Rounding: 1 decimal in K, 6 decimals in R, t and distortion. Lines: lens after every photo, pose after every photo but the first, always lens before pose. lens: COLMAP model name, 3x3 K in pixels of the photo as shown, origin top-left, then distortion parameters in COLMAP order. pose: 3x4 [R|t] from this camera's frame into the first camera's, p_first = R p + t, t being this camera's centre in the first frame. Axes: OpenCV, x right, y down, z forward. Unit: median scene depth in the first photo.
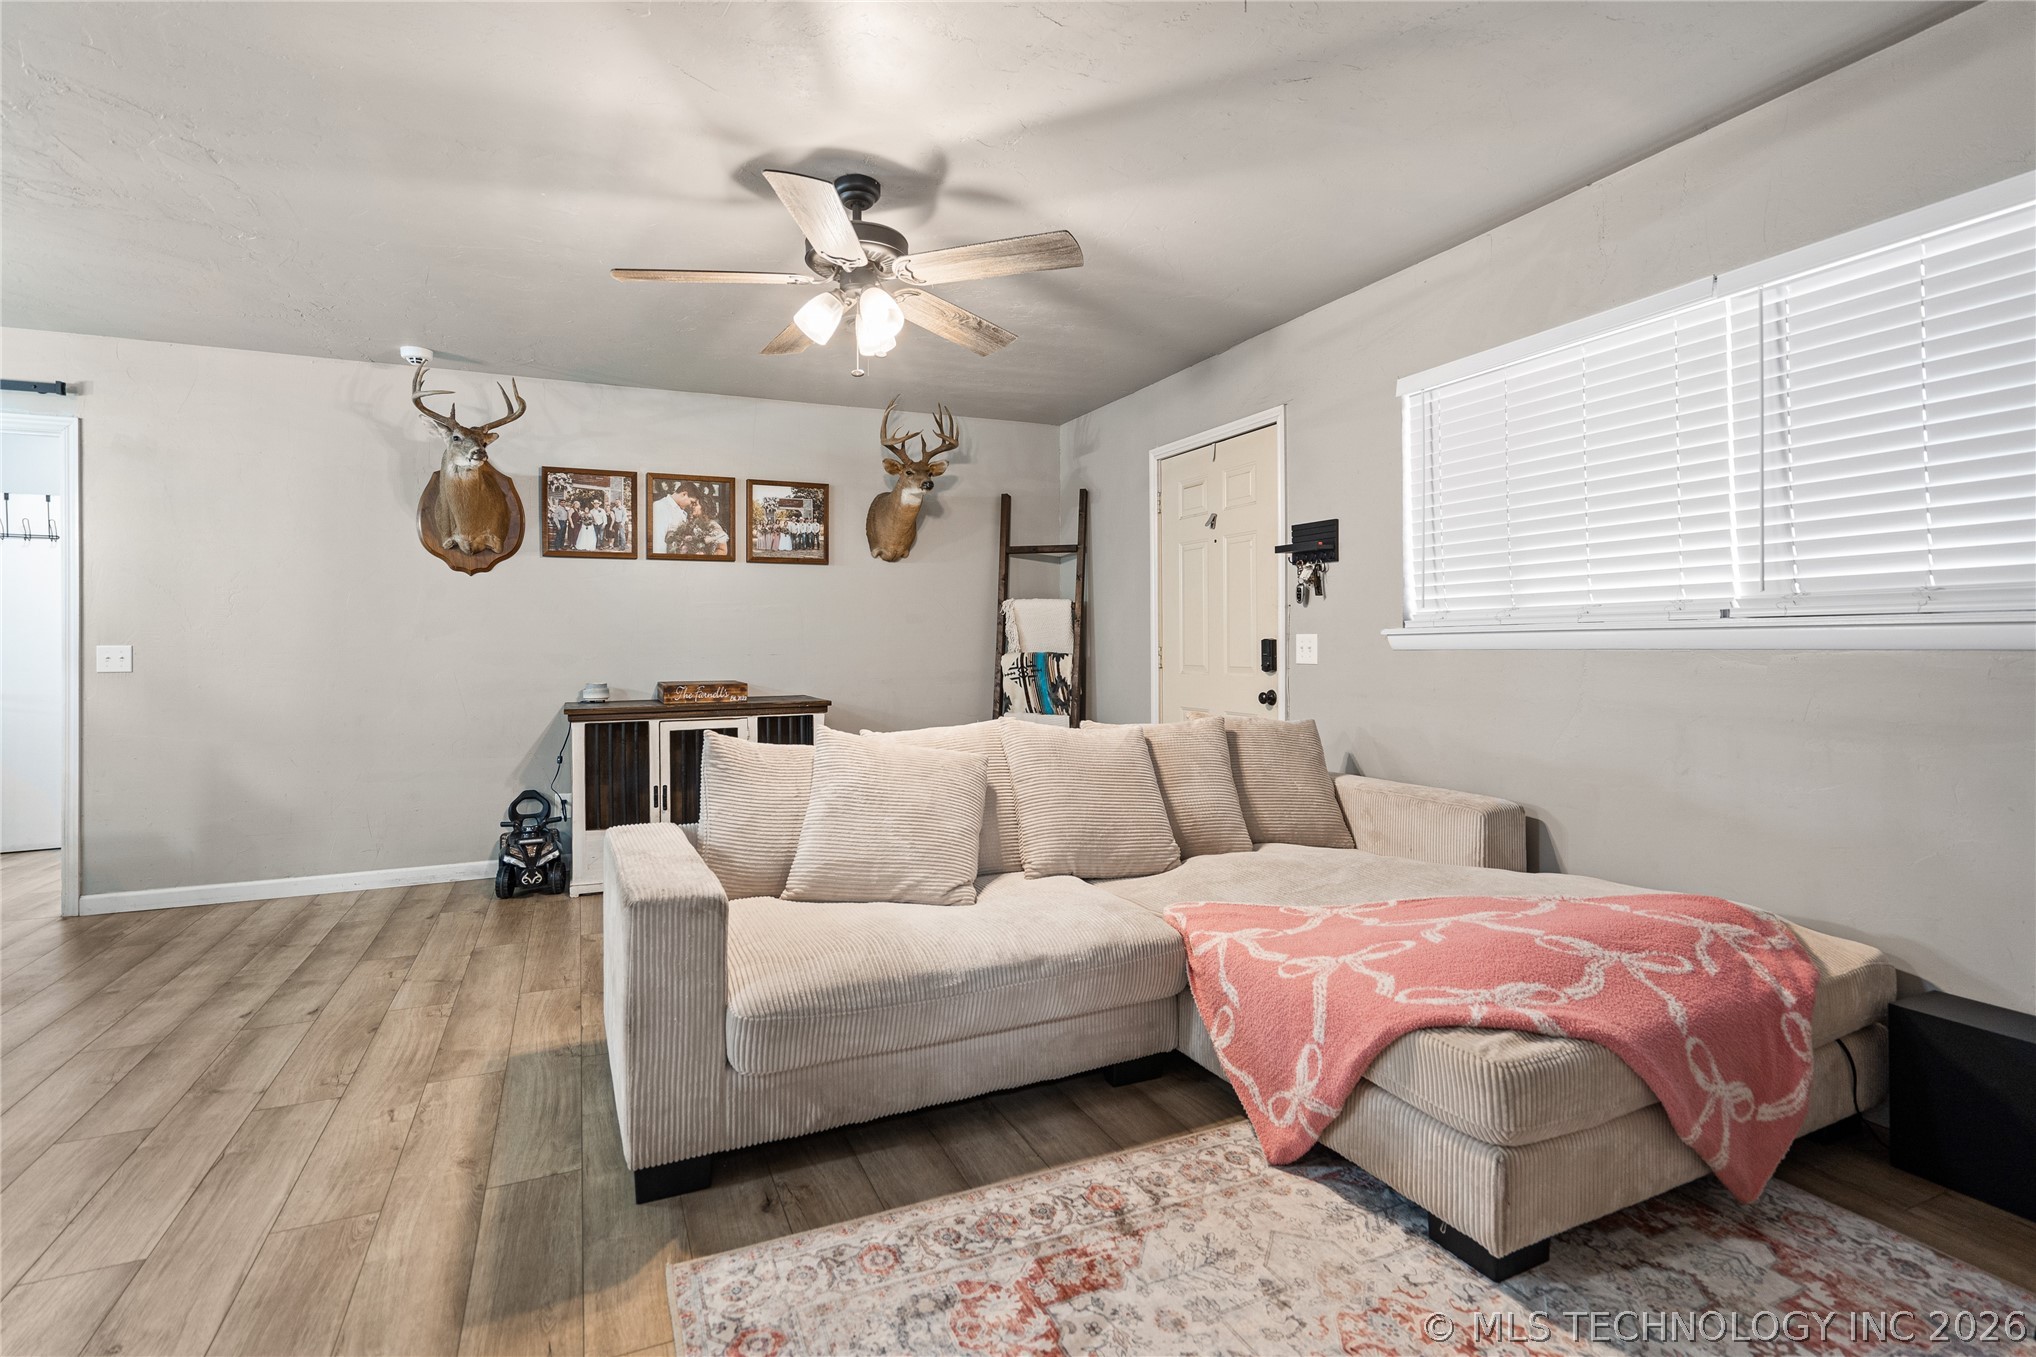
lens RADIAL K [[938.2, 0, 971.6], [0, 938.2, 635.9], [0, 0, 1]] dist [-0.005136, 0.003032]
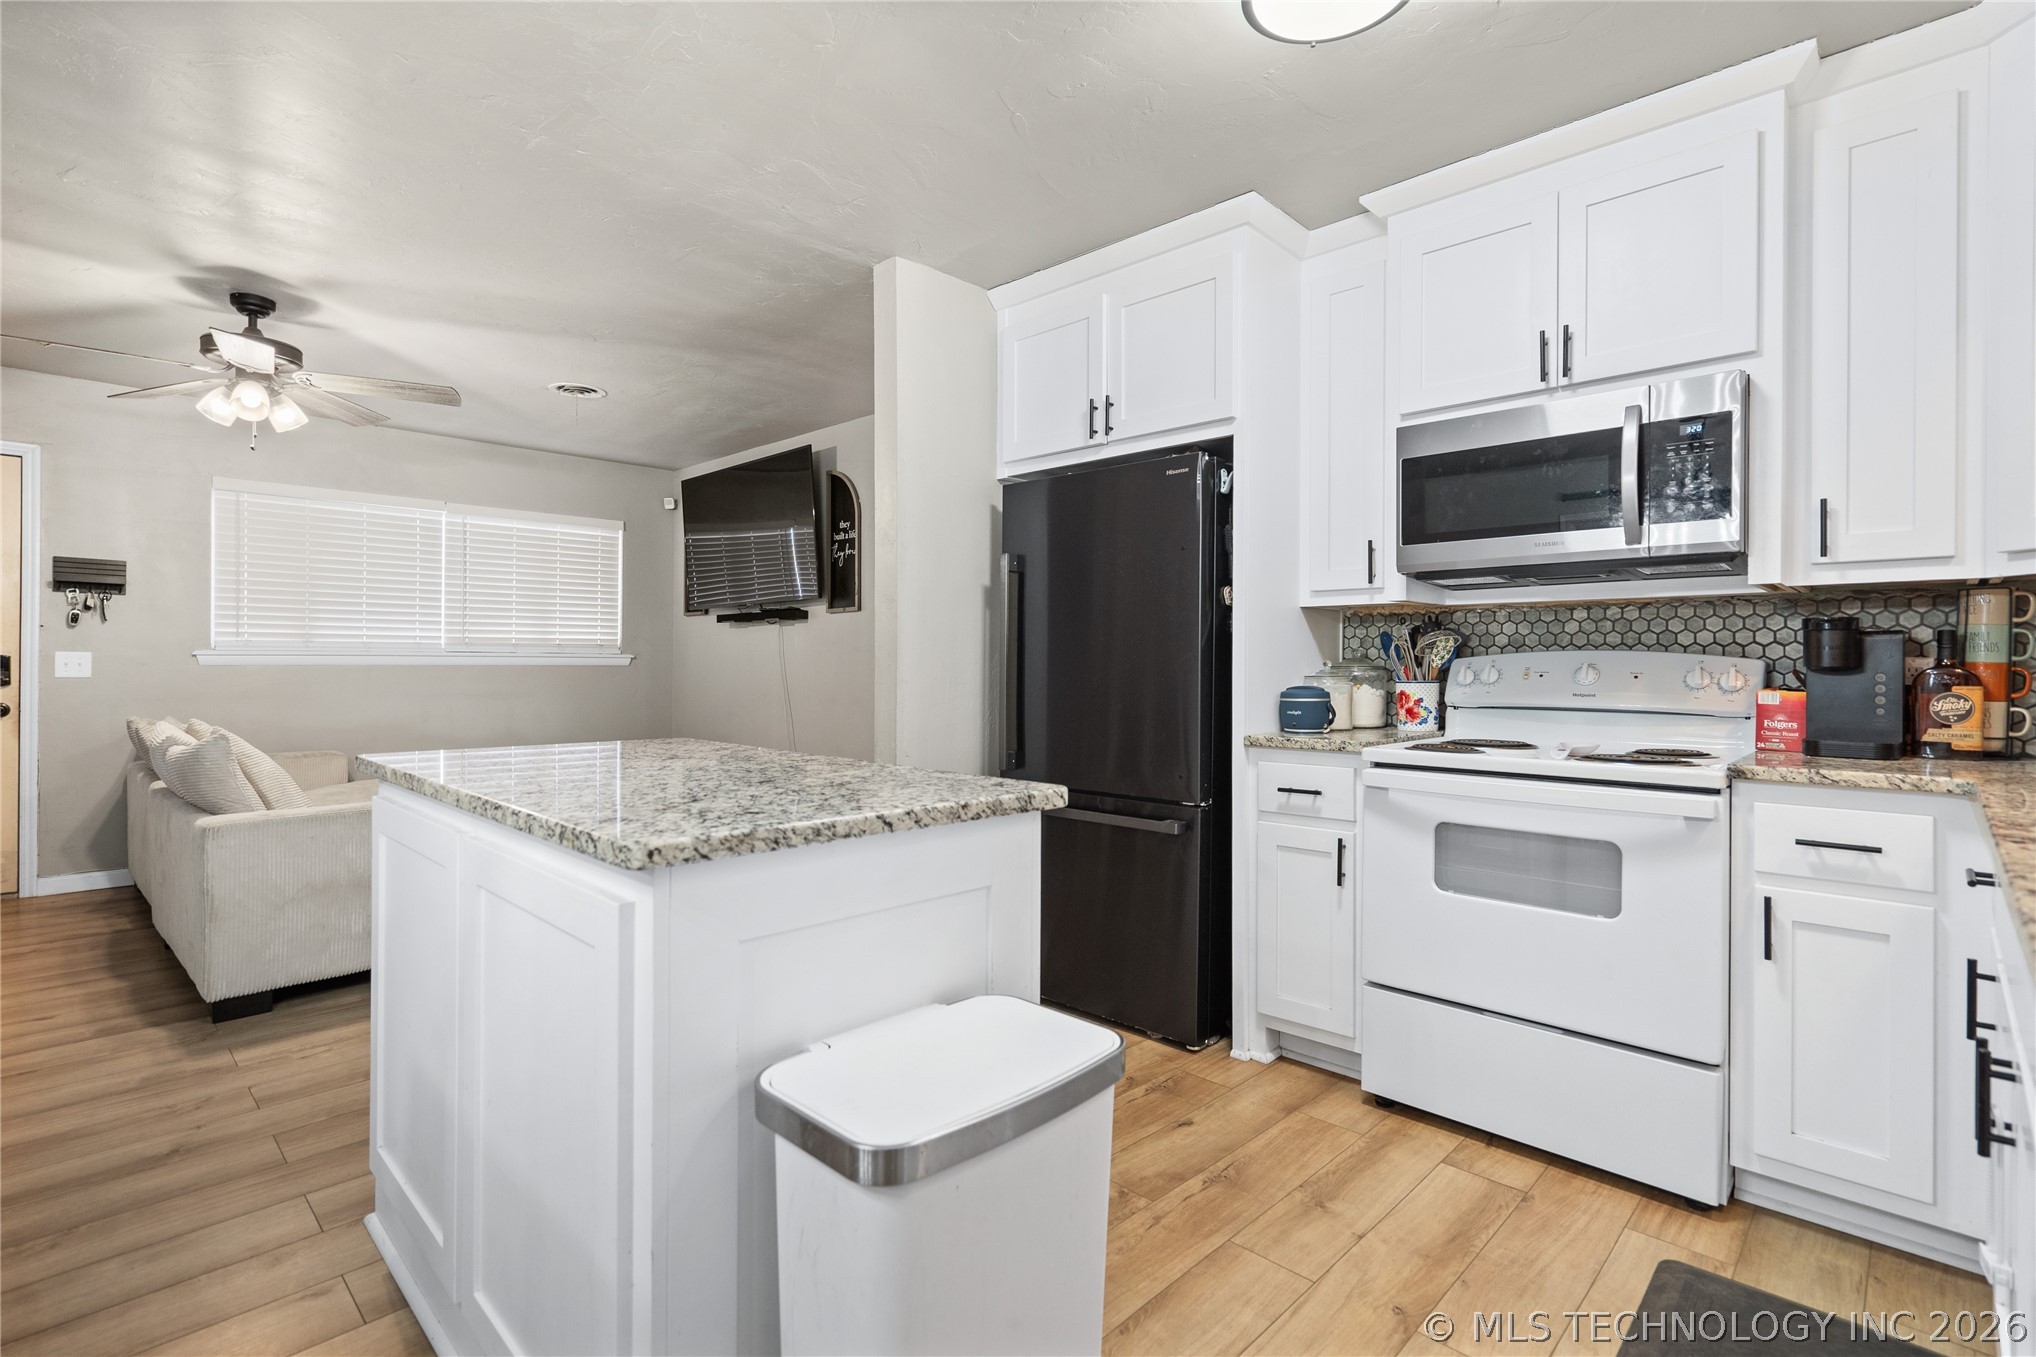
lens RADIAL K [[938.2, 0, 1020.5], [0, 938.2, 675.2], [0, 0, 1]] dist [-0.005136, 0.003032]
pose [[-0.385006, -0.008601, 0.922874, -1.108523], [-0.011212, 0.999926, 0.004642, 0.007454], [-0.922846, -0.008560, -0.385074, 0.340236]]
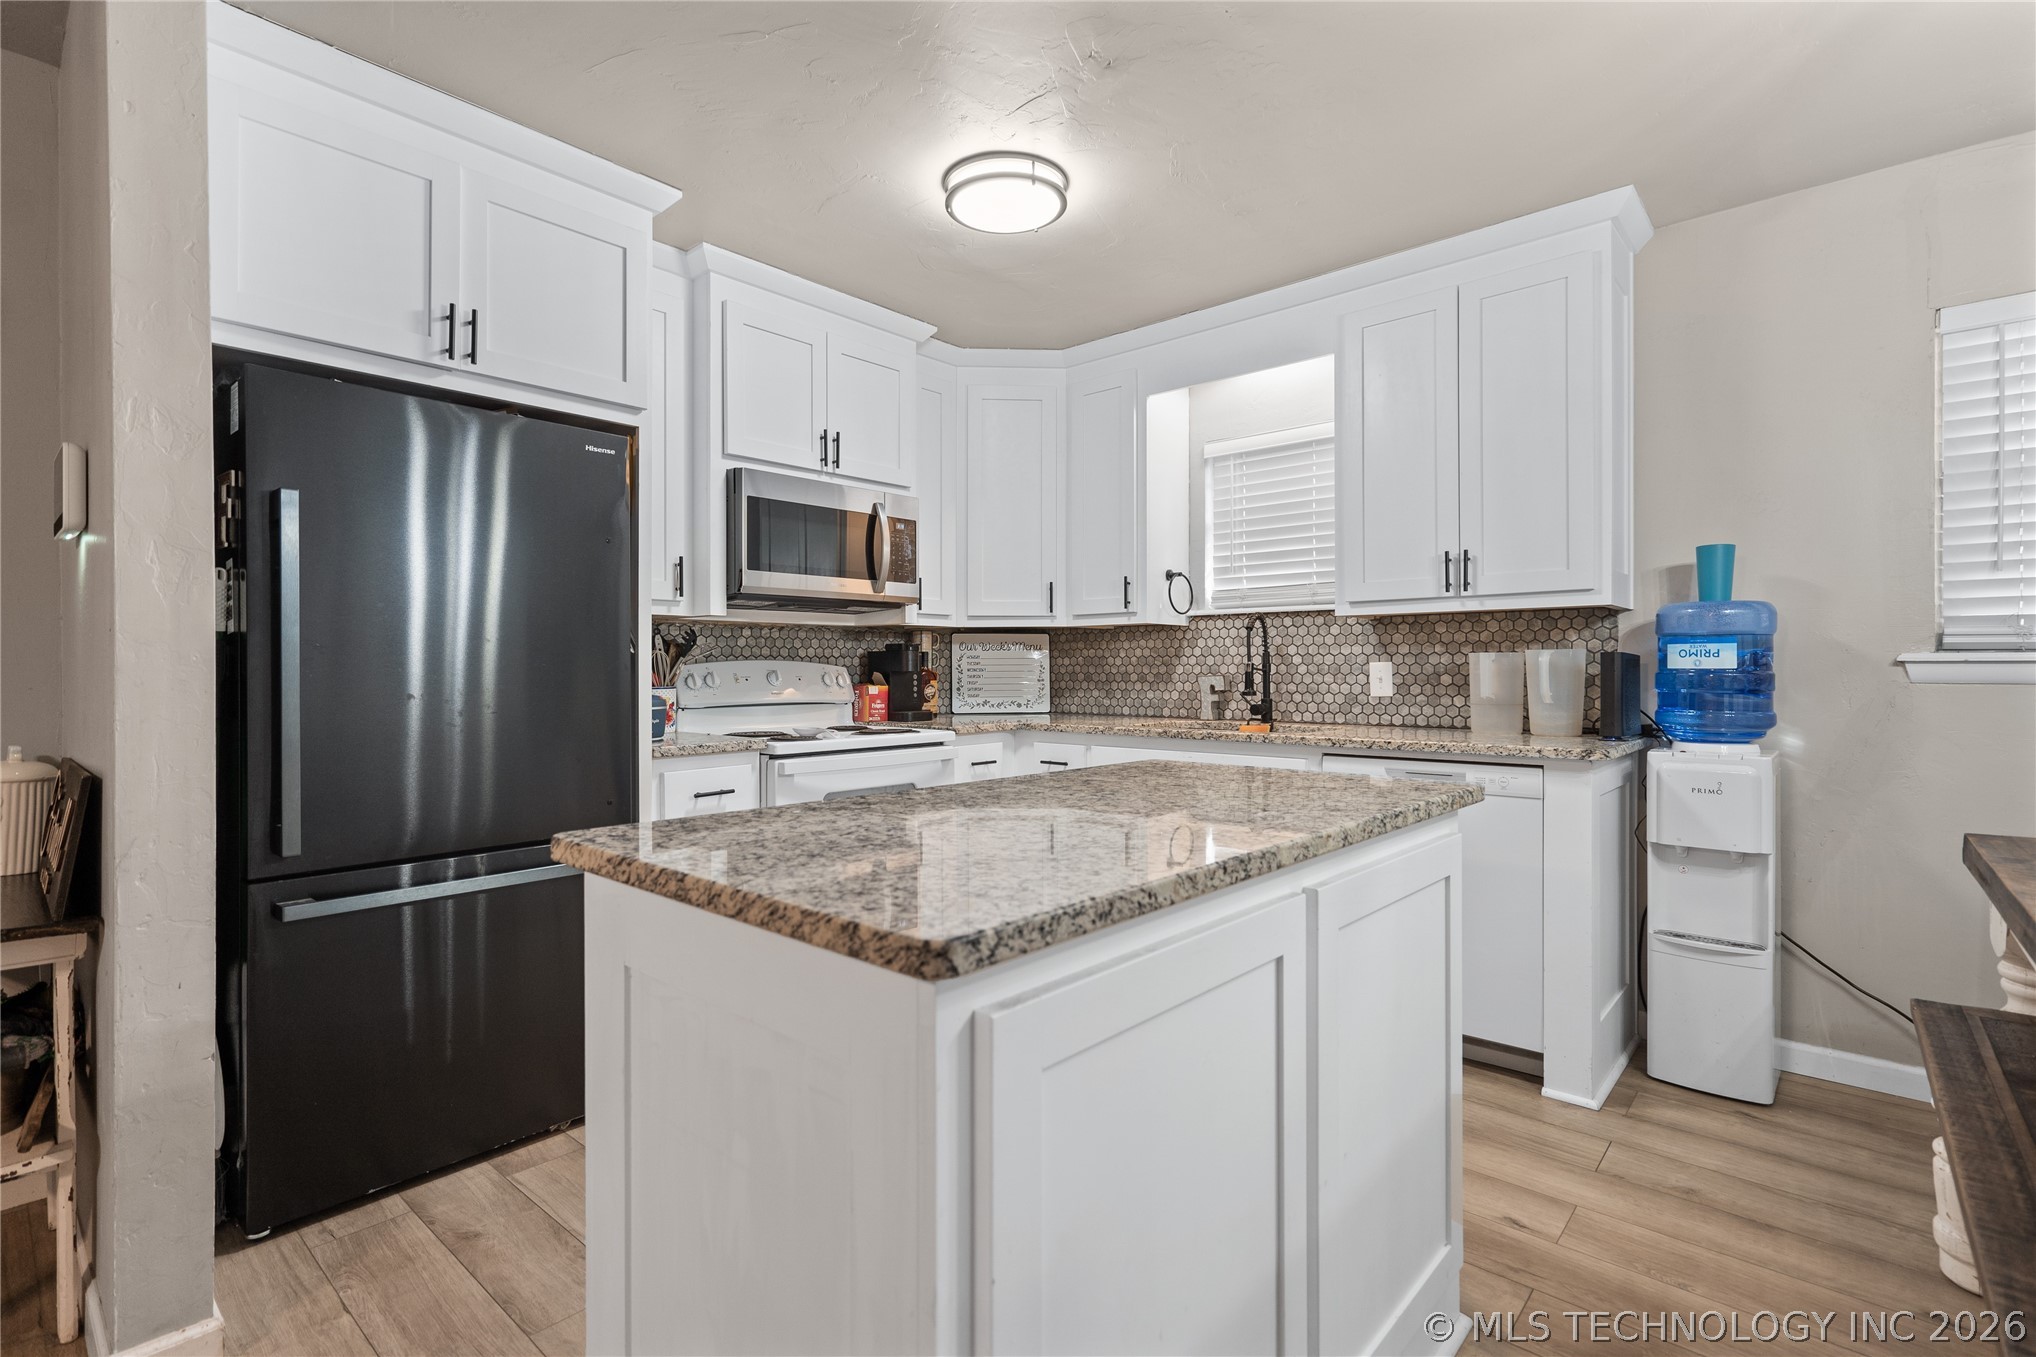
lens RADIAL K [[938.2, 0, 1019.8], [0, 938.2, 672.2], [0, 0, 1]] dist [-0.005136, 0.003032]
pose [[-0.906625, 0.007781, -0.421865, -0.528276], [0.010004, 0.999945, -0.003058, 0.005287], [0.421818, -0.006993, -0.906654, 0.609658]]
